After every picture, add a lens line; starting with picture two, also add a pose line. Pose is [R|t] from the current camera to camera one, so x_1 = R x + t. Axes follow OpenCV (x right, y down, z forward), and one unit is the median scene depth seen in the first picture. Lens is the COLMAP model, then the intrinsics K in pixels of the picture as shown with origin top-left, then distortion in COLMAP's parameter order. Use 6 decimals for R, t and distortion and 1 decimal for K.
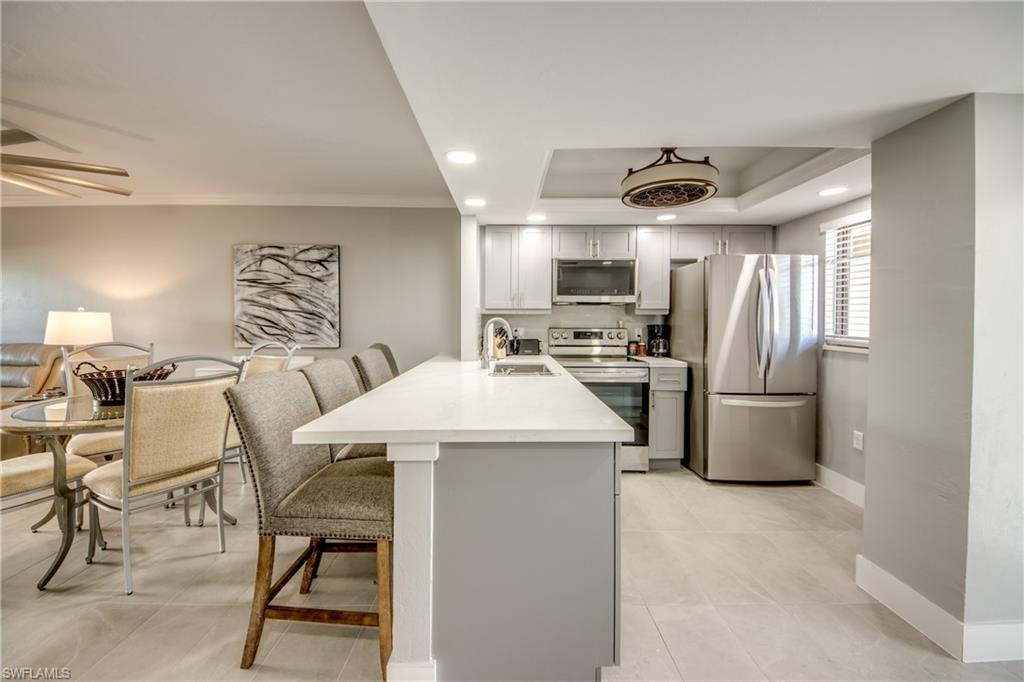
lens RADIAL K [[393.7, 0, 509.2], [0, 393.7, 320.7], [0, 0, 1]] dist [0.052675, -0.035244]
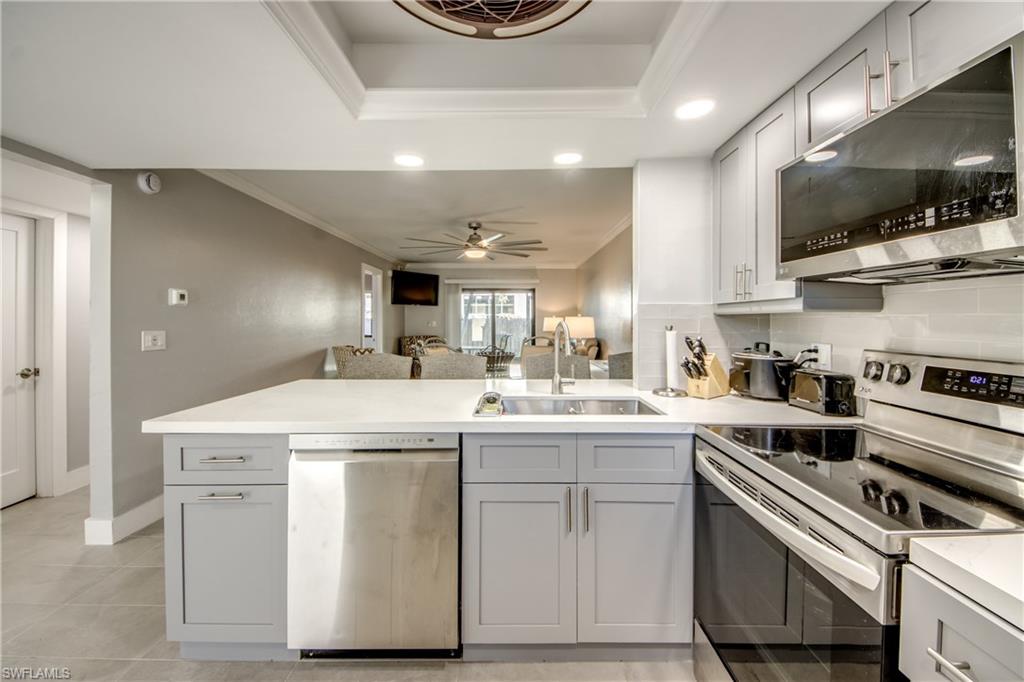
lens RADIAL K [[410.4, 0, 507.8], [0, 410.4, 319.5], [0, 0, 1]] dist [-0.008946, -0.000112]
pose [[-0.022742, -0.003106, -0.999737, 0.482425], [-0.011496, 0.999930, -0.002845, -0.004484], [0.999675, 0.011428, -0.022776, 0.672608]]
